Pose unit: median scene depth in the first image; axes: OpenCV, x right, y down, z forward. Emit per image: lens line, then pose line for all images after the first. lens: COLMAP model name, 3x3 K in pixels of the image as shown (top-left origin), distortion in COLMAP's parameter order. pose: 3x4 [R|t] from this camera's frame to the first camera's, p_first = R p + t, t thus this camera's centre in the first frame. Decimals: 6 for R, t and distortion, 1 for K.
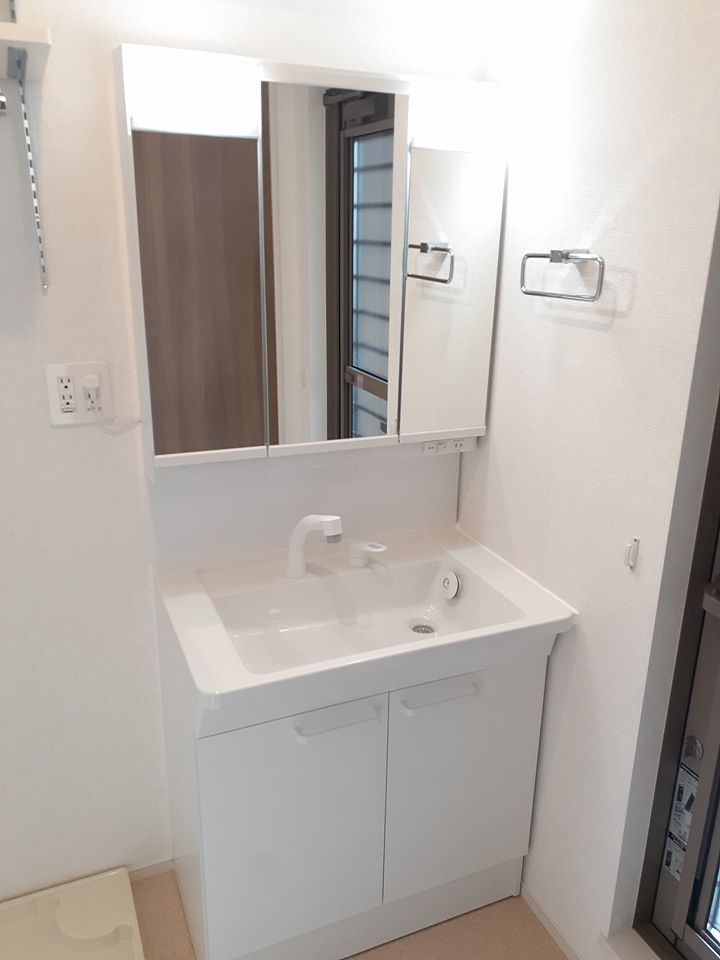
lens RADIAL K [[762.9, 0, 360.0], [0, 762.9, 480.0], [0, 0, 1]] dist [0.135287, -0.226279]
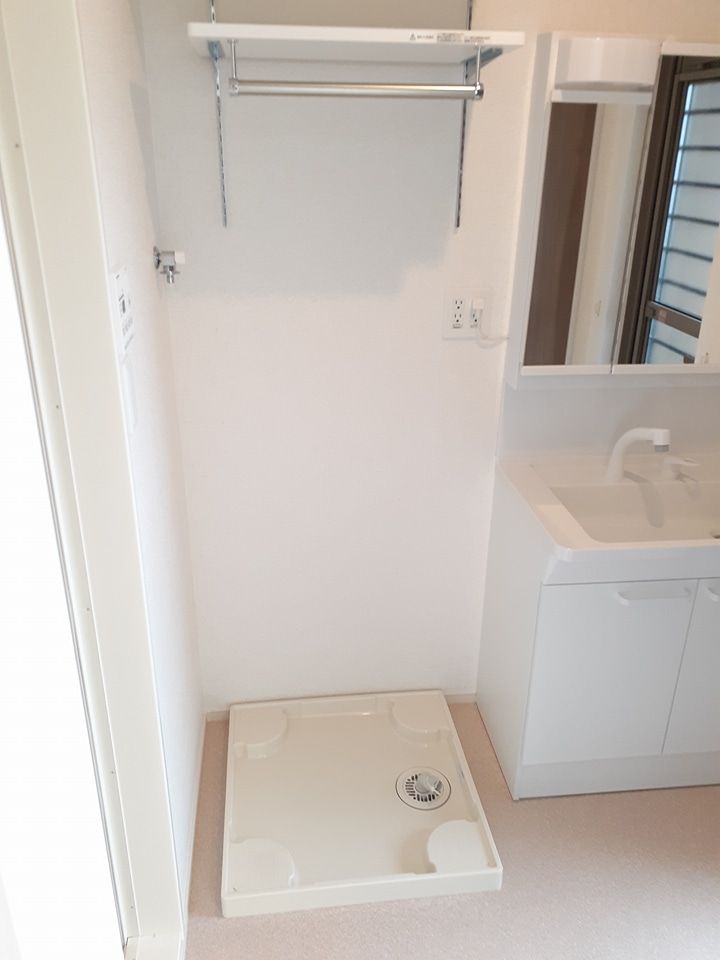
lens RADIAL K [[773.2, 0, 360.0], [0, 773.2, 480.0], [0, 0, 1]] dist [0.009075, 0.003554]
pose [[0.956697, 0.113370, -0.268102, -0.134354], [-0.090042, 0.991124, 0.097803, 0.043615], [0.276810, -0.069427, 0.958413, -0.243557]]
